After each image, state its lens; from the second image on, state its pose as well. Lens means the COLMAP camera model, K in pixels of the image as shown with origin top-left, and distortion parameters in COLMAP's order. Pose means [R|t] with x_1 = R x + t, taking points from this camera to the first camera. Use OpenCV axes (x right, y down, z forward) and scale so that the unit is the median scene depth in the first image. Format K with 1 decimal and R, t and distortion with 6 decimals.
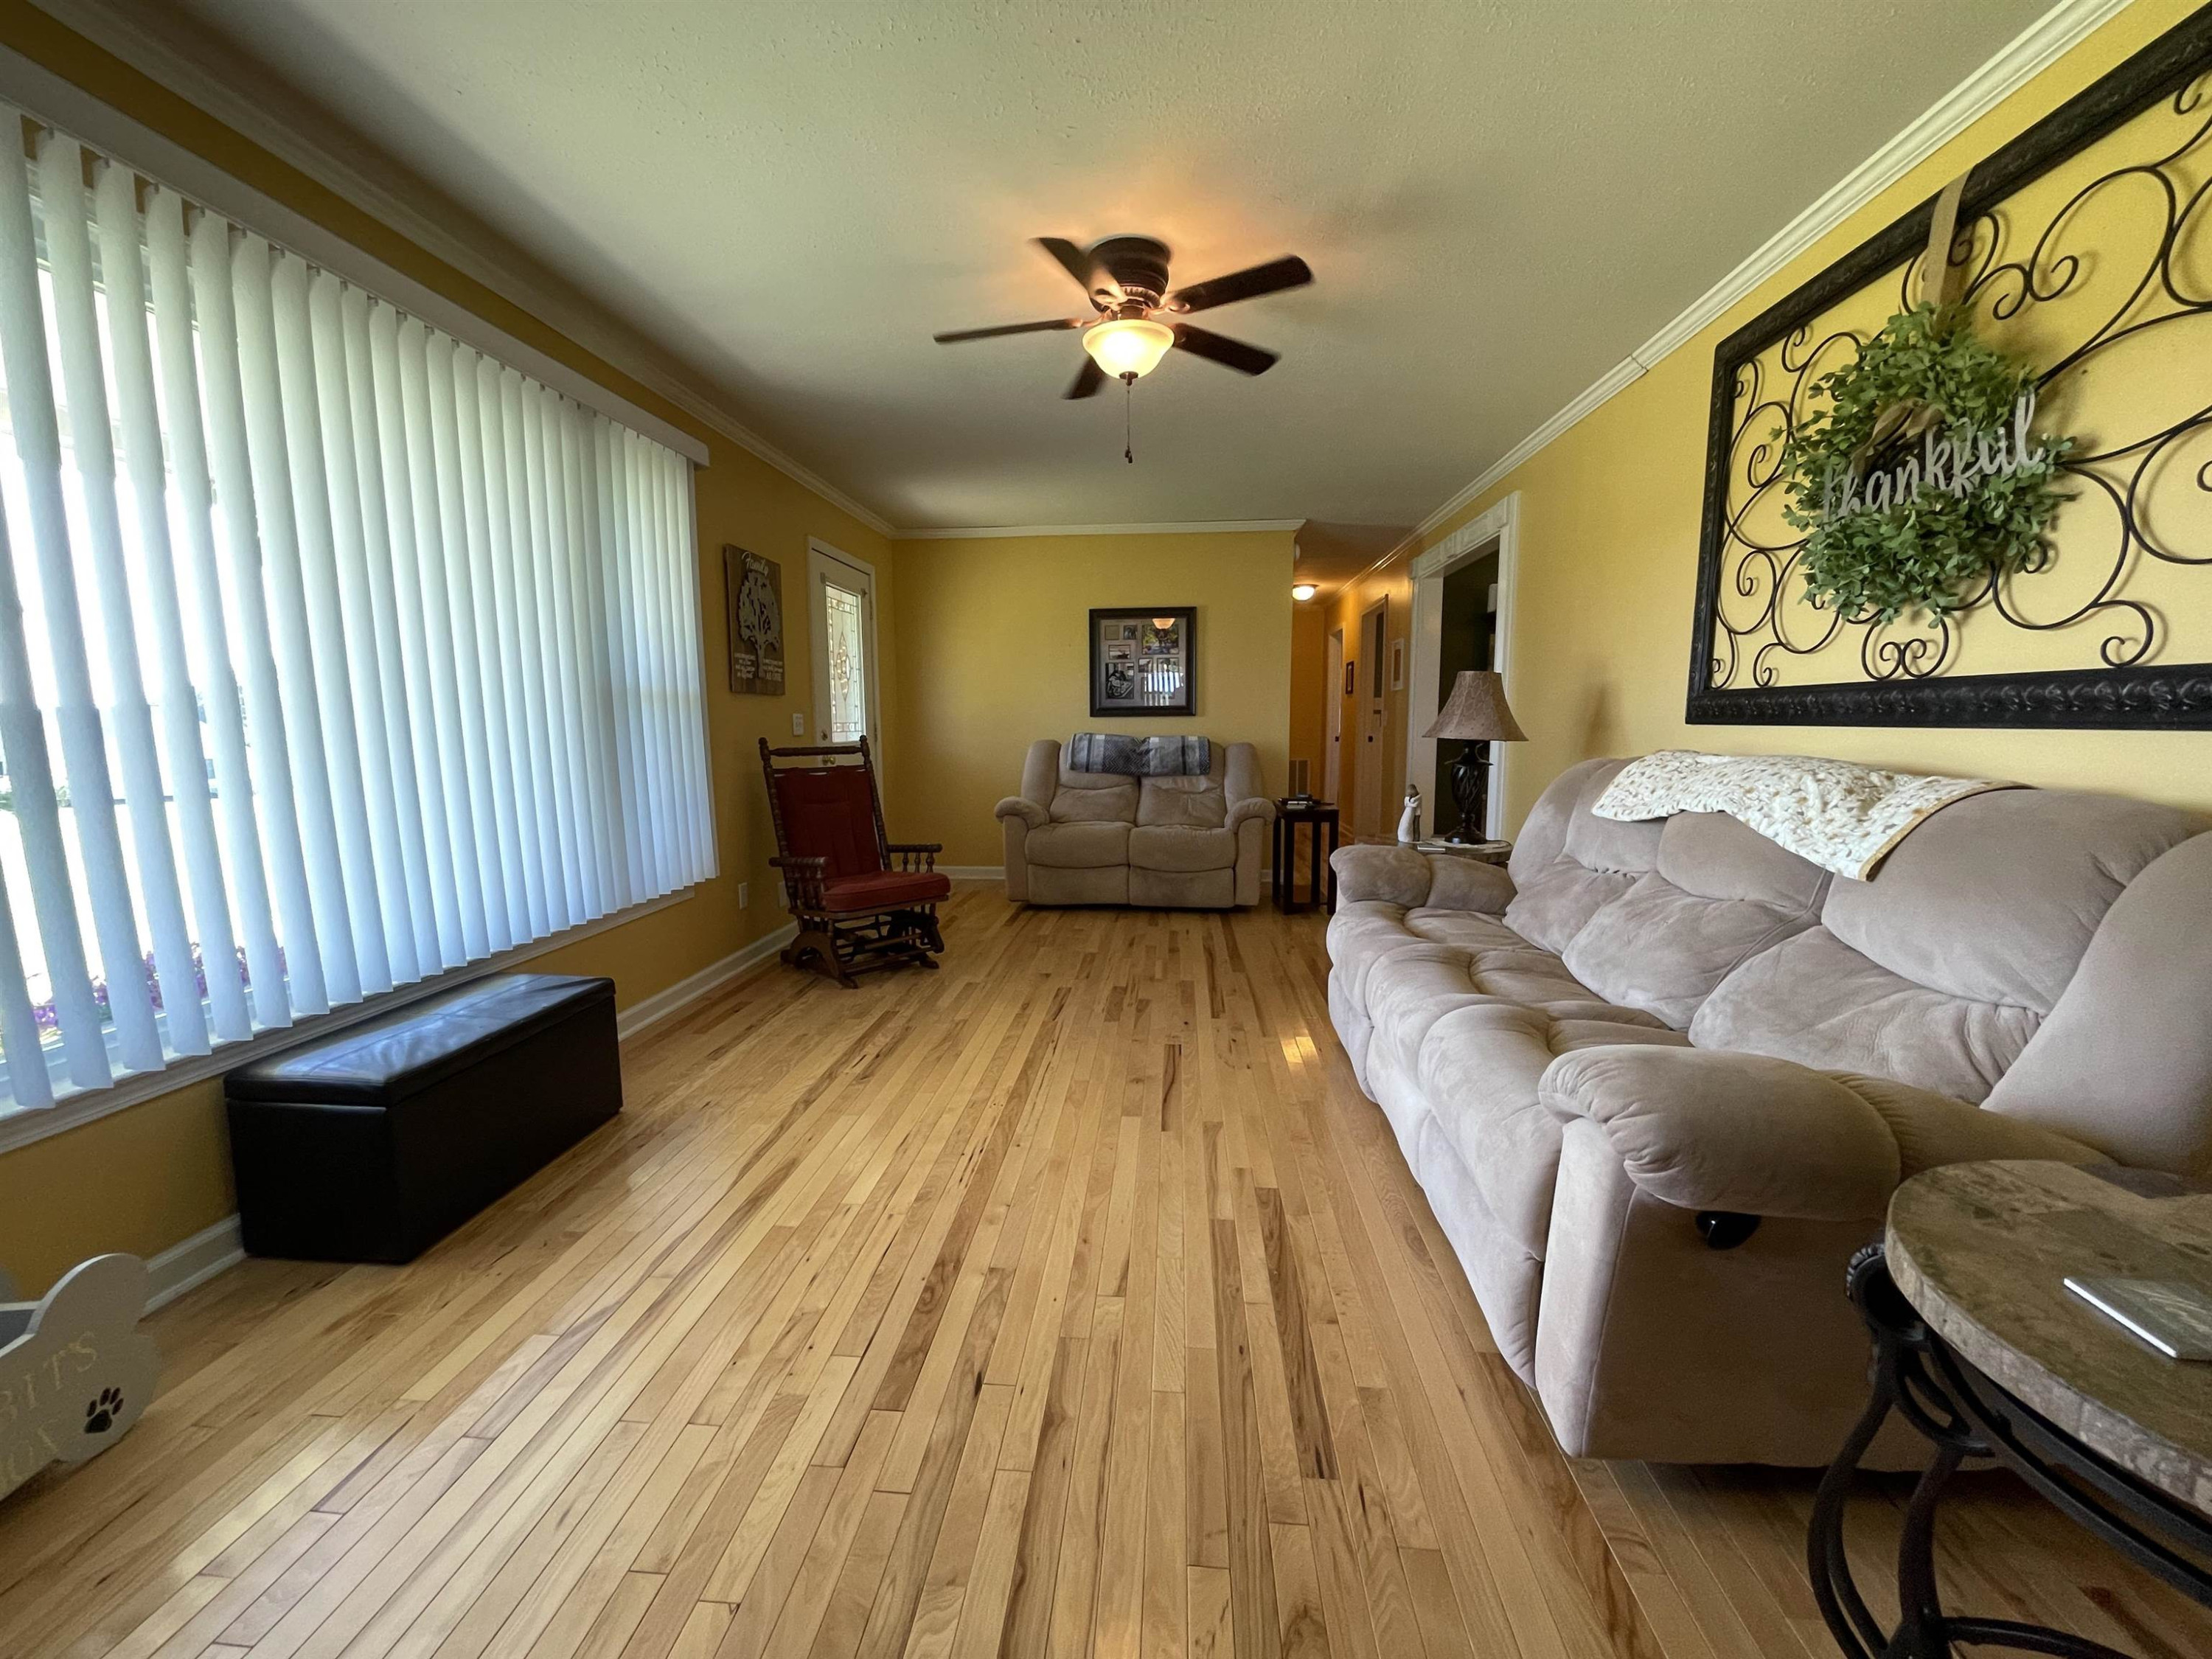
lens RADIAL K [[889.6, 0, 1096.4], [0, 889.6, 828.8], [0, 0, 1]] dist [-0.006679, 0.000224]
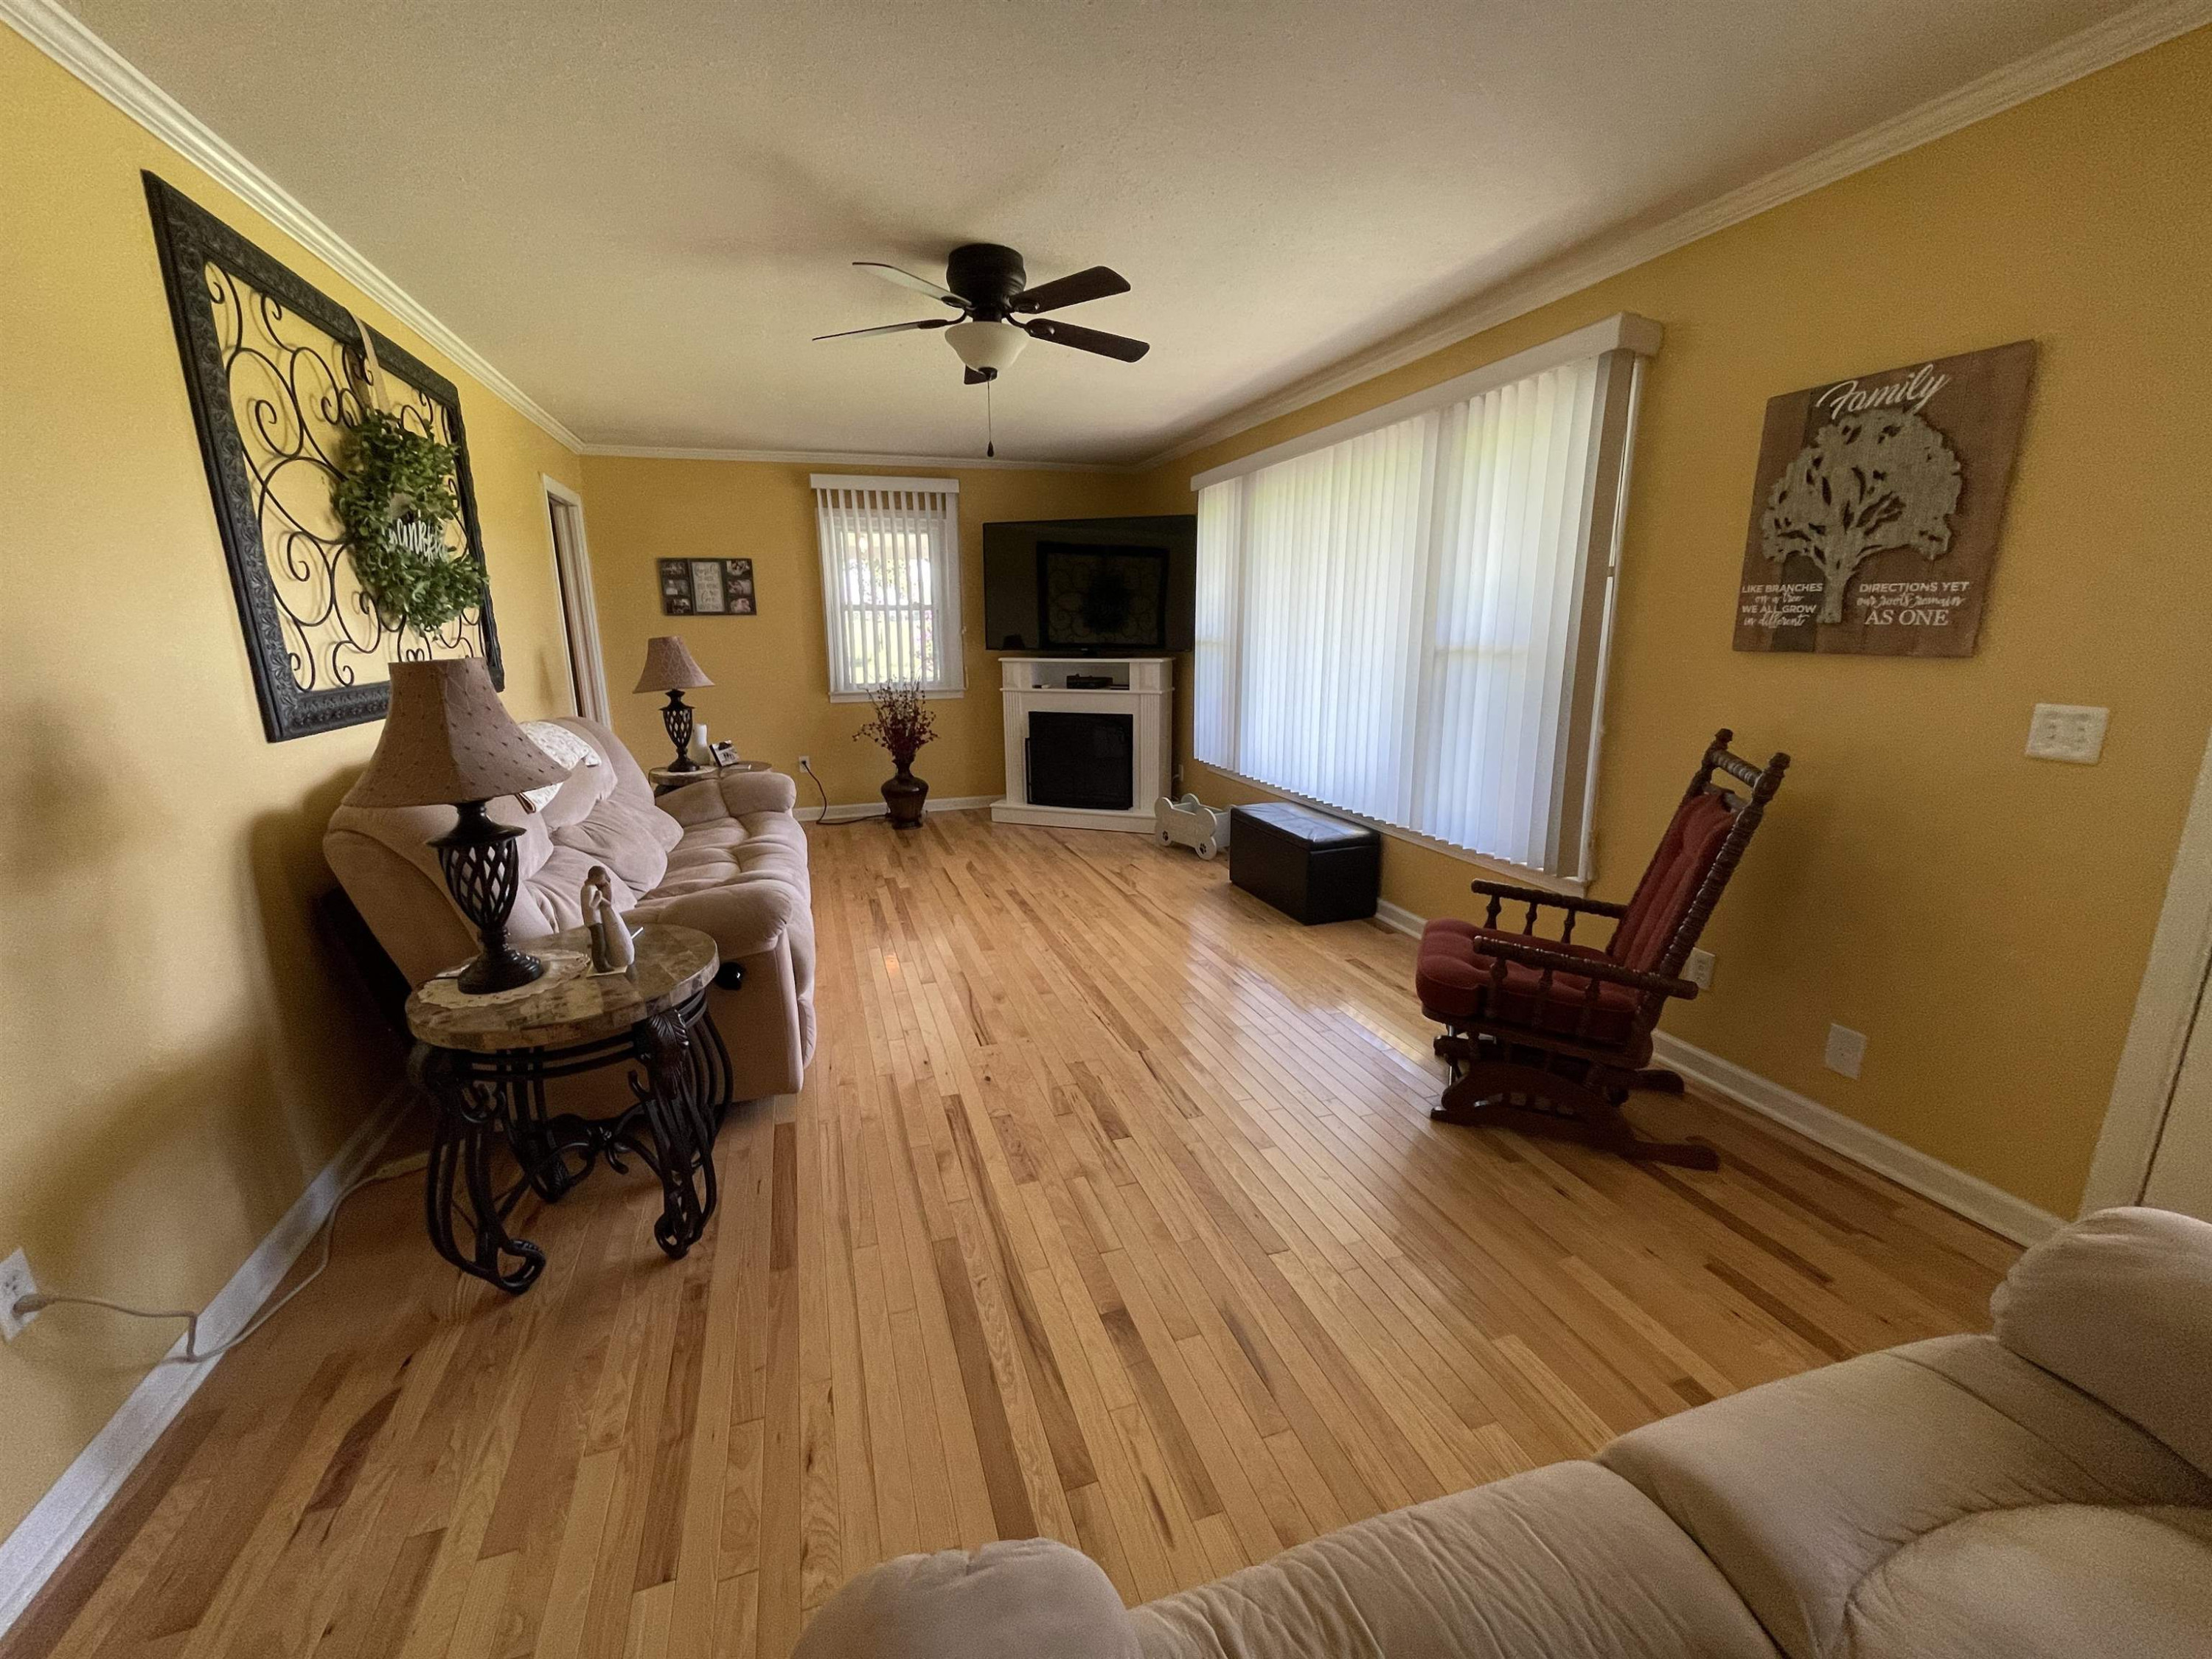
lens RADIAL K [[889.6, 0, 1095.3], [0, 889.6, 838.9], [0, 0, 1]] dist [-0.006679, 0.000224]
pose [[-0.917194, 0.110542, -0.382800, 0.430170], [-0.034785, 0.934860, 0.353307, -0.405779], [0.396920, 0.337367, -0.853603, 2.388254]]
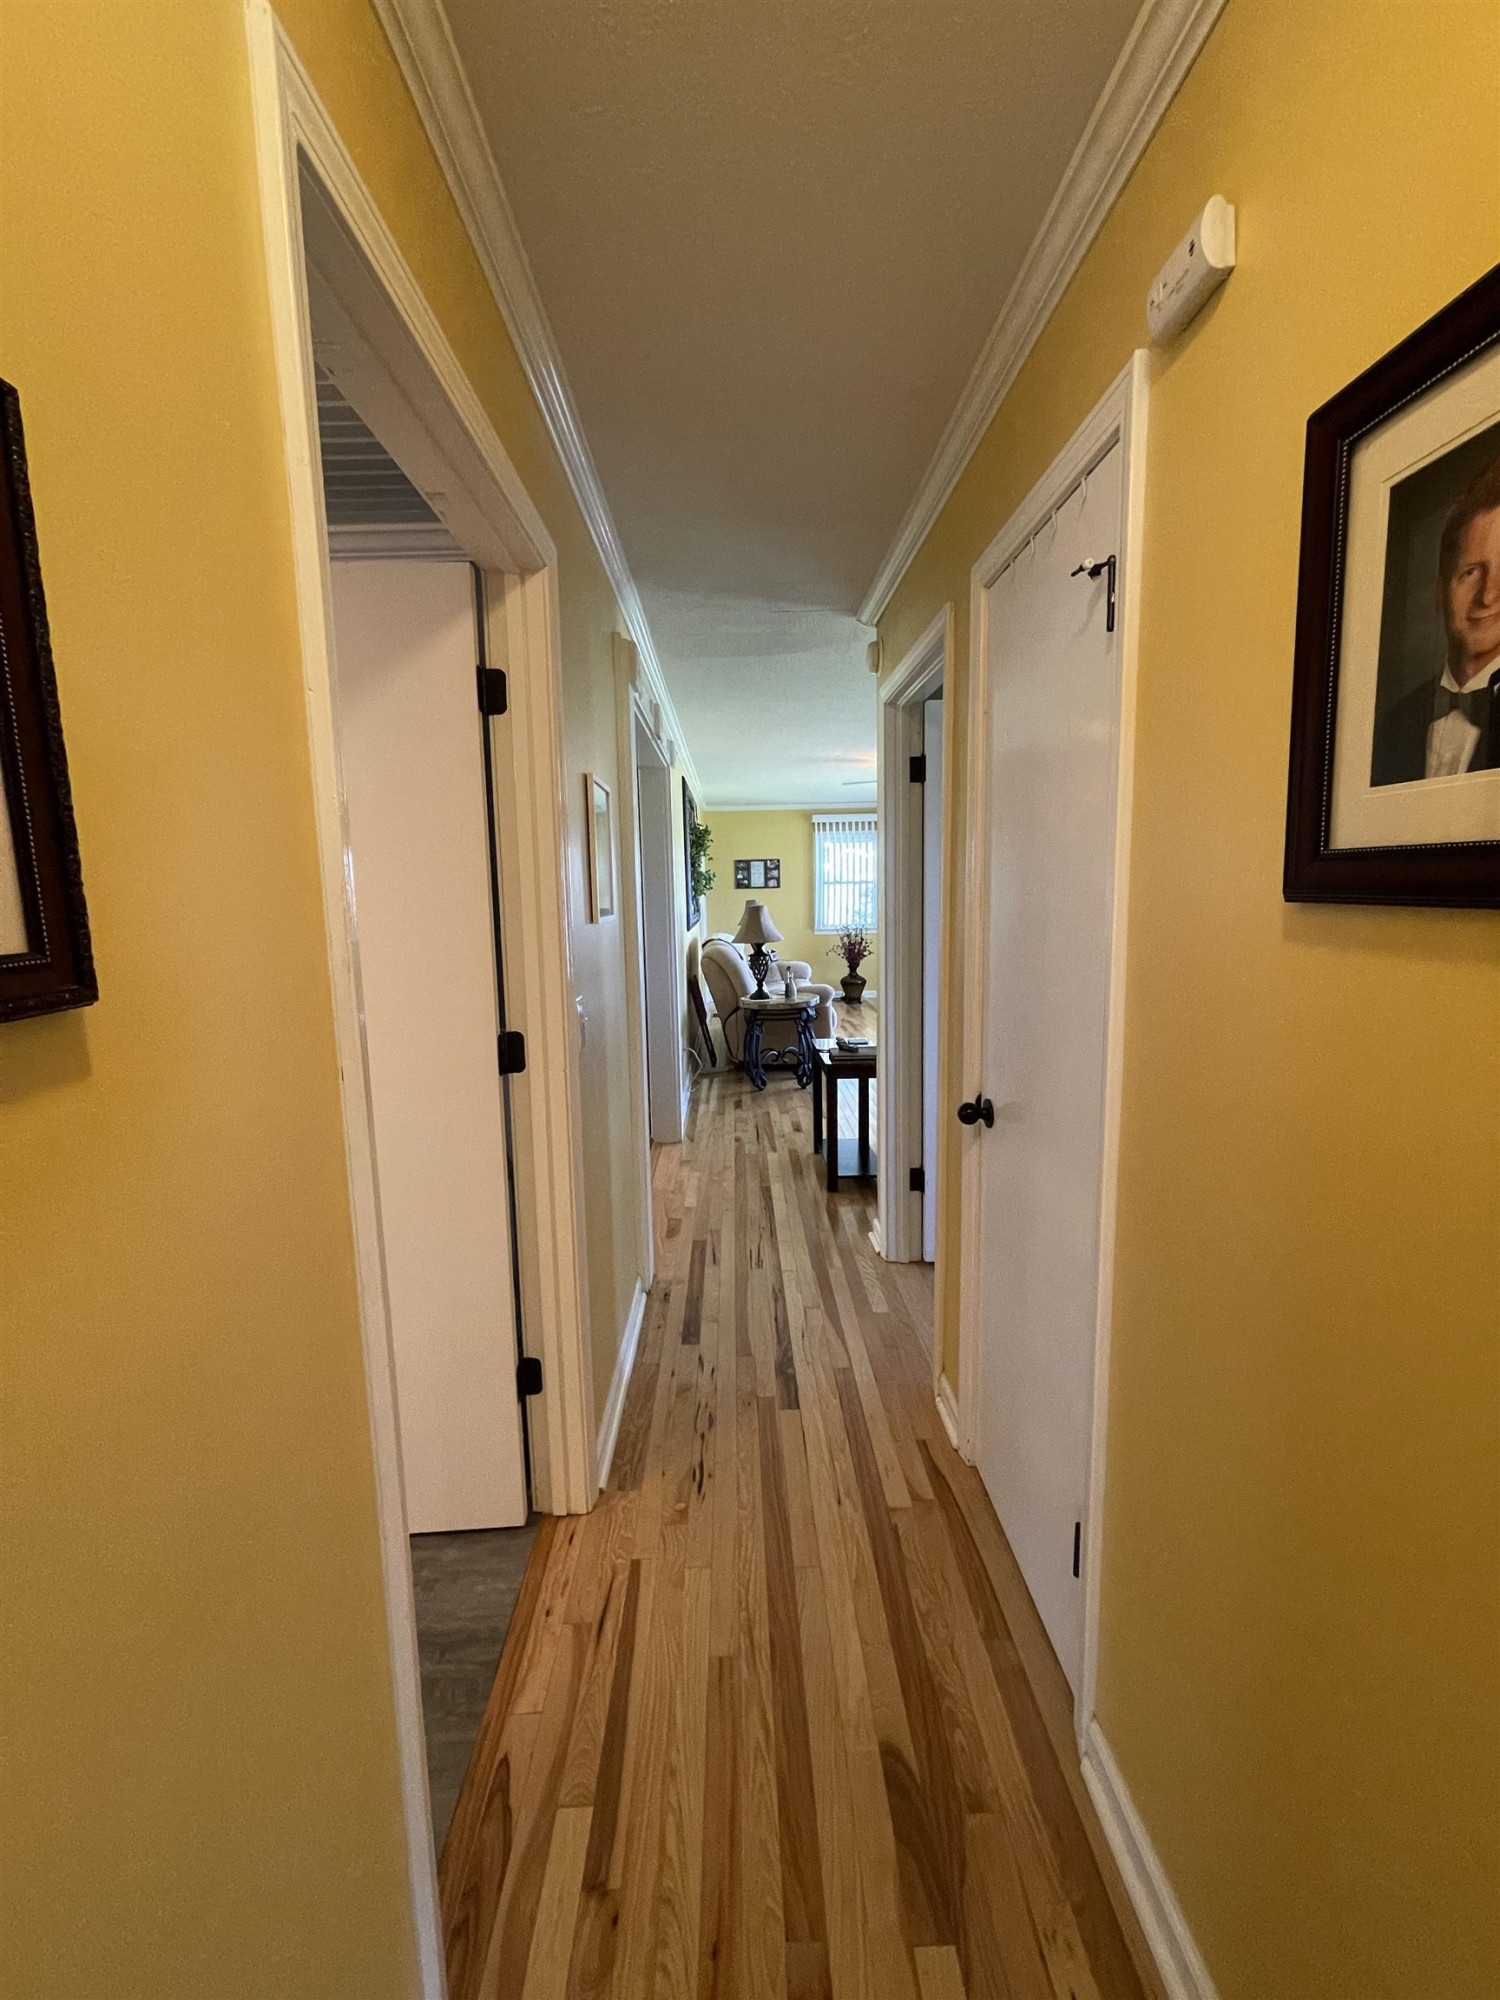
lens RADIAL K [[804.4, 0, 753.3], [0, 804.4, 1006.6], [0, 0, 1]] dist [-0.006679, 0.000224]
pose [[-0.991001, 0.044467, -0.126249, 0.854071], [0.010632, 0.966376, 0.256914, -0.530658], [0.133428, 0.253259, -0.958153, 3.542204]]
